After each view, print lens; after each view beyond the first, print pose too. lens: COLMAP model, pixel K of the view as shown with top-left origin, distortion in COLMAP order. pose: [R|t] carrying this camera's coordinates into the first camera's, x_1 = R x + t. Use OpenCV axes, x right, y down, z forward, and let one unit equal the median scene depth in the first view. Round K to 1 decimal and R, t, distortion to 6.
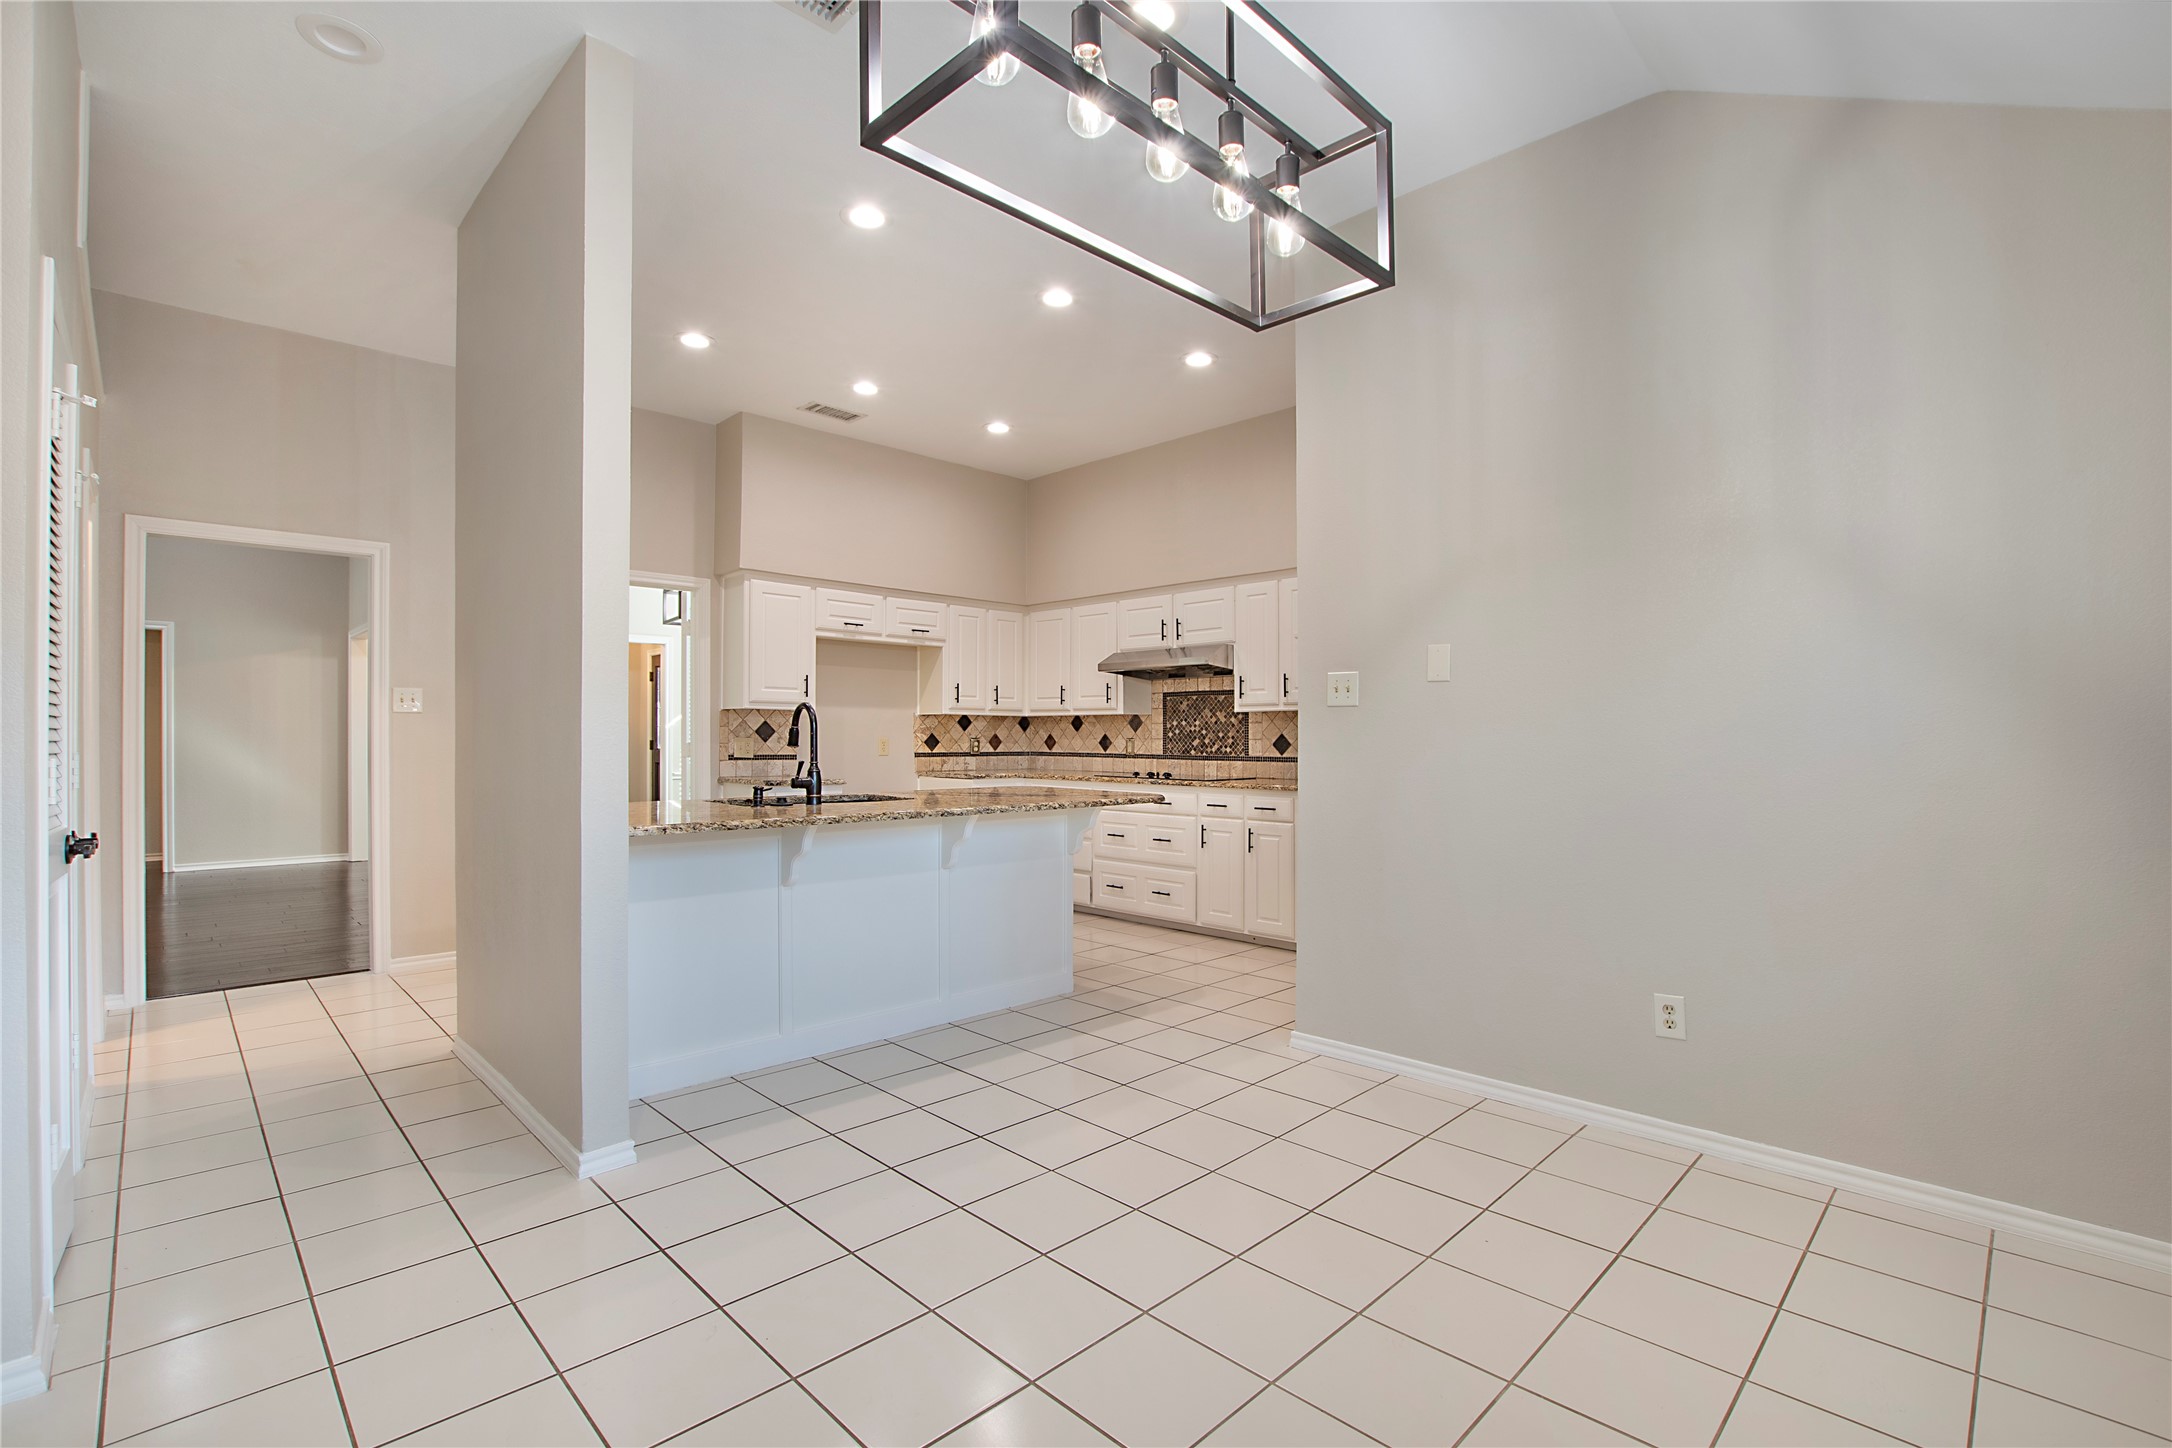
lens RADIAL K [[992.2, 0, 1086.0], [0, 992.2, 724.0], [0, 0, 1]] dist [-0.002083, 0.000104]
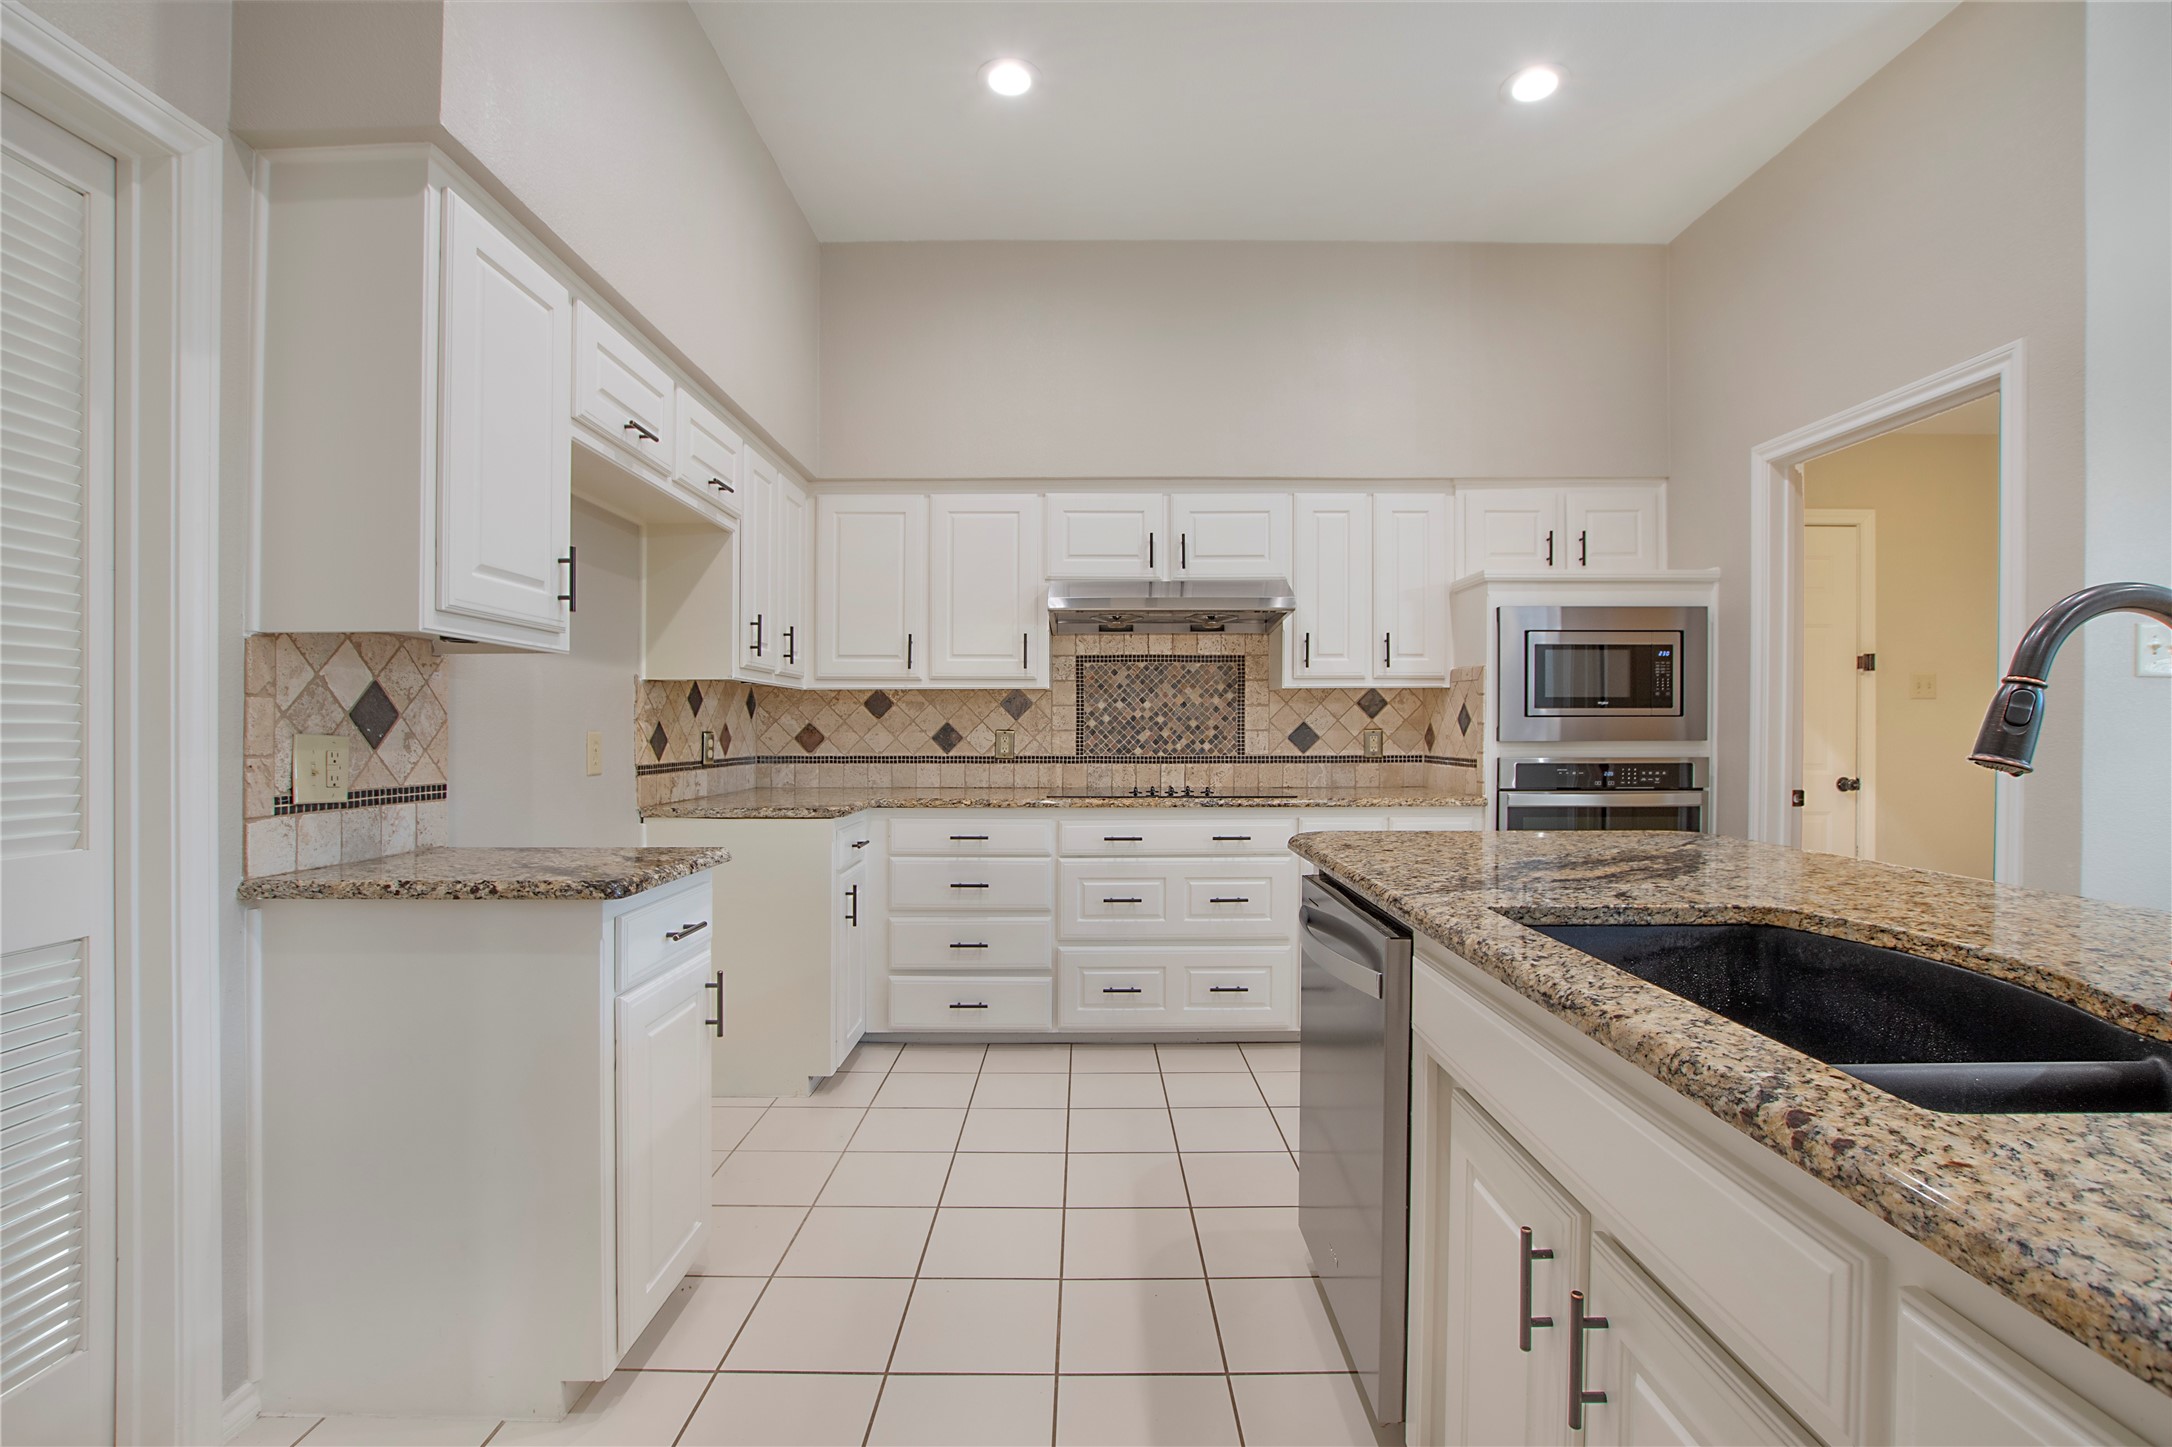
lens RADIAL K [[964.3, 0, 1082.4], [0, 964.3, 730.4], [0, 0, 1]] dist [-0.023604, 0.001107]
pose [[0.701835, -0.006359, 0.712311, -0.362367], [-0.005391, 0.999884, 0.014239, 0.006722], [-0.712319, -0.013834, 0.701720, 0.600383]]
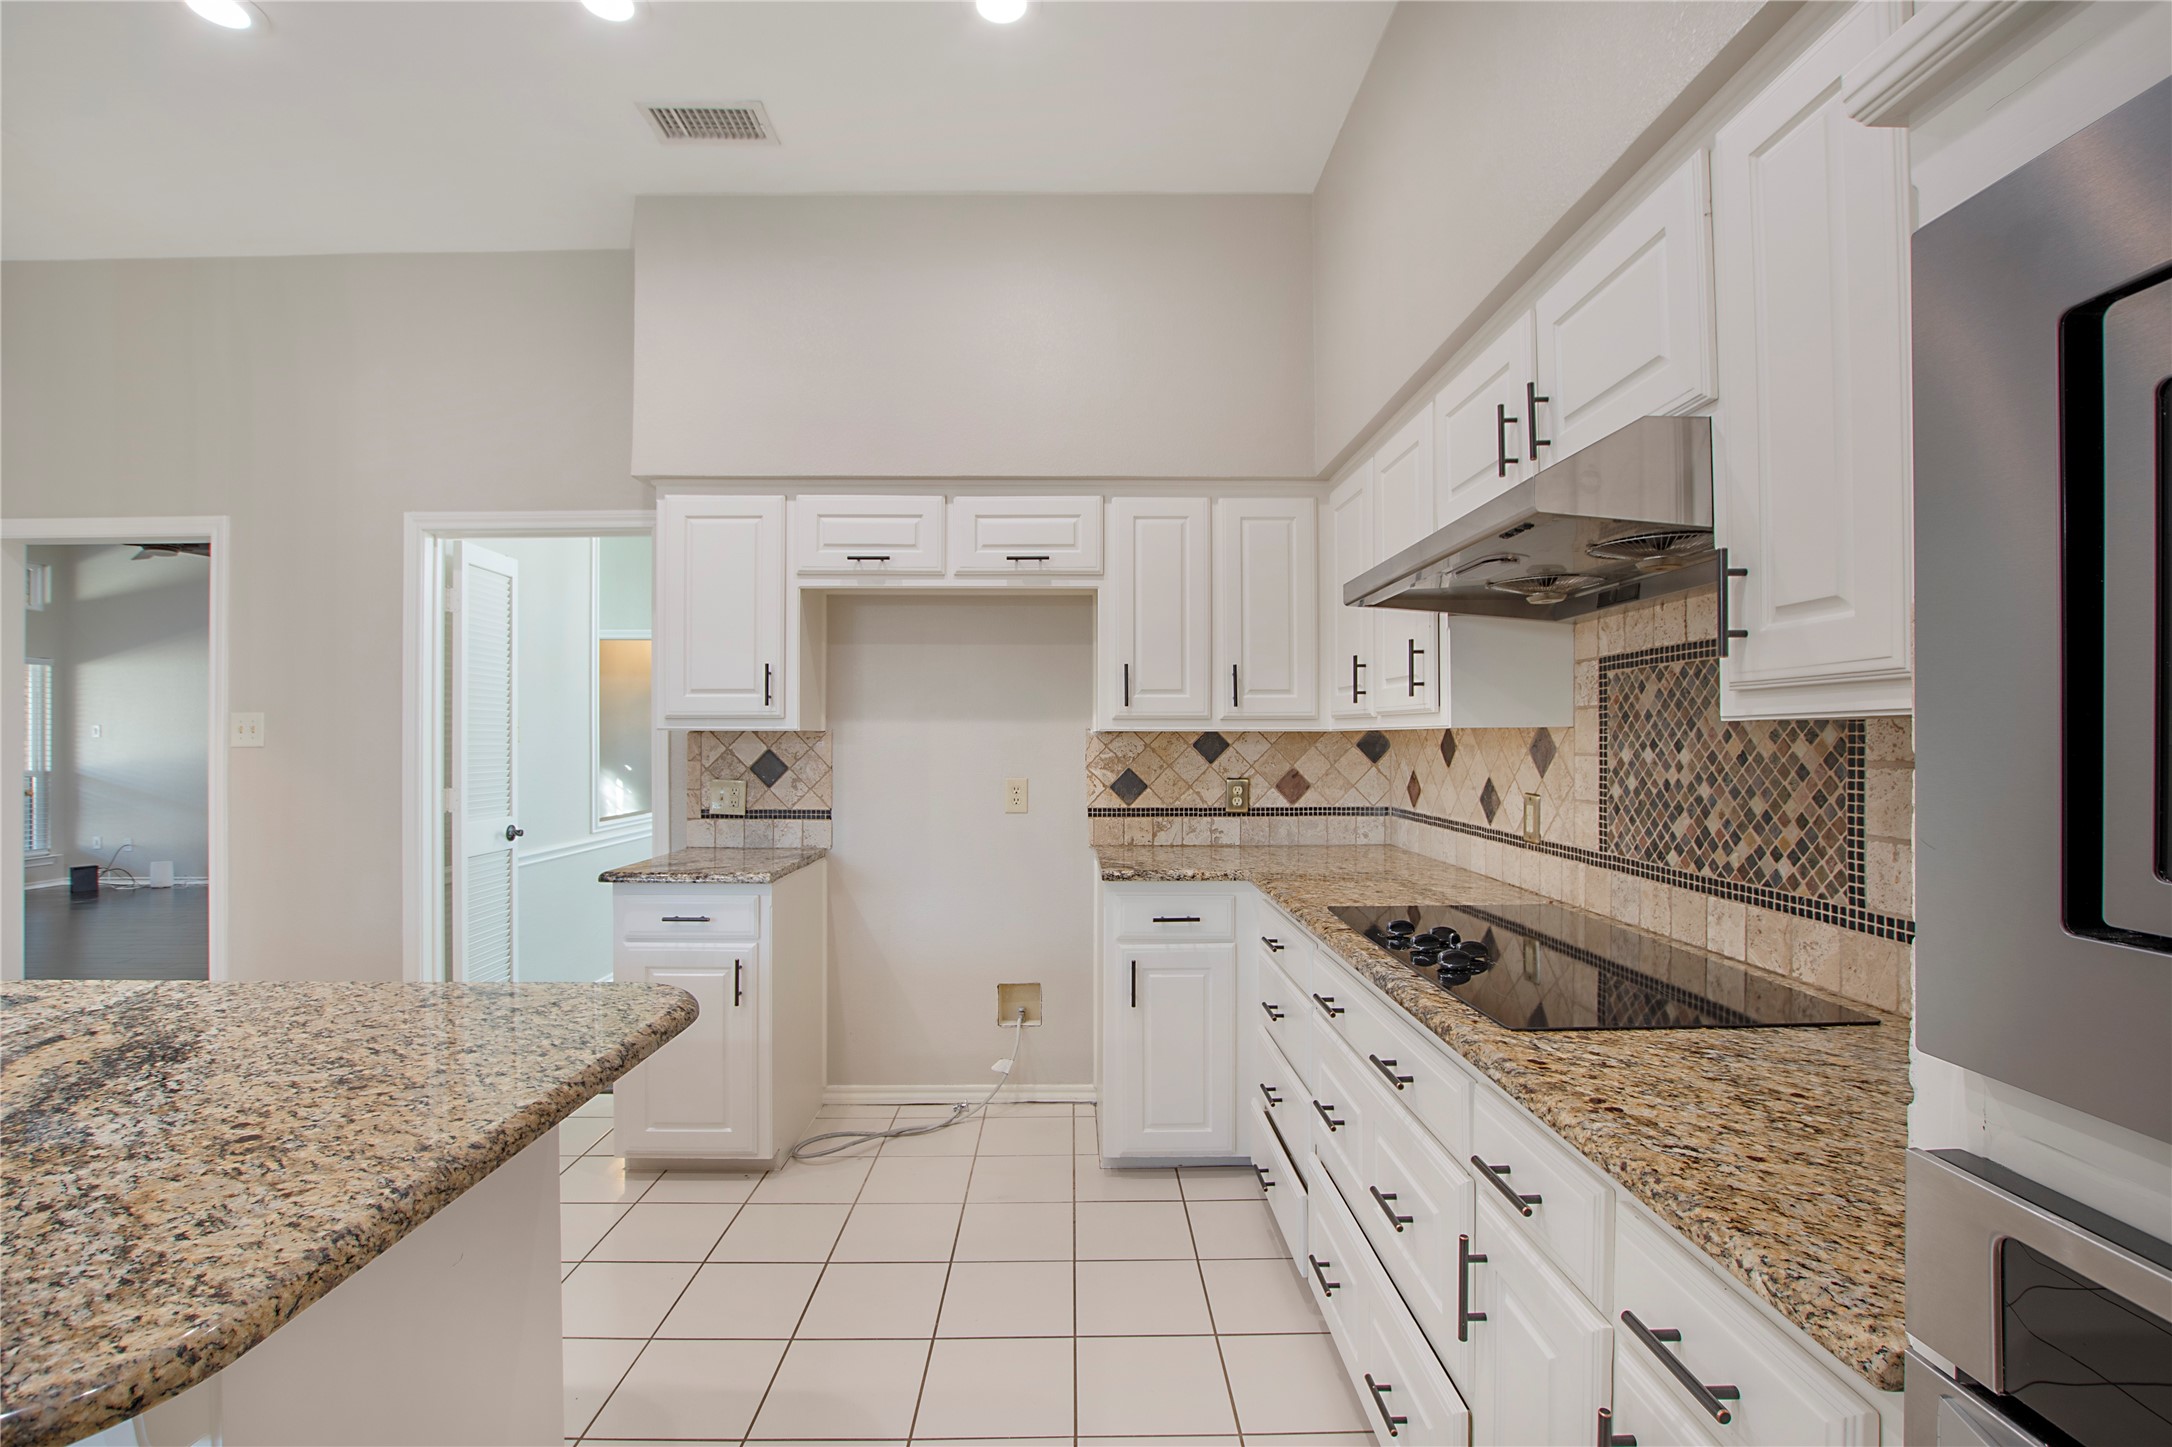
lens RADIAL K [[975.5, 0, 1076.0], [0, 975.5, 739.2], [0, 0, 1]] dist [-0.046098, 0.009138]
pose [[0.715723, -0.003705, -0.698374, 0.180138], [0.014201, 0.999856, 0.009250, -0.011148], [0.698239, -0.016538, 0.715673, 0.691487]]
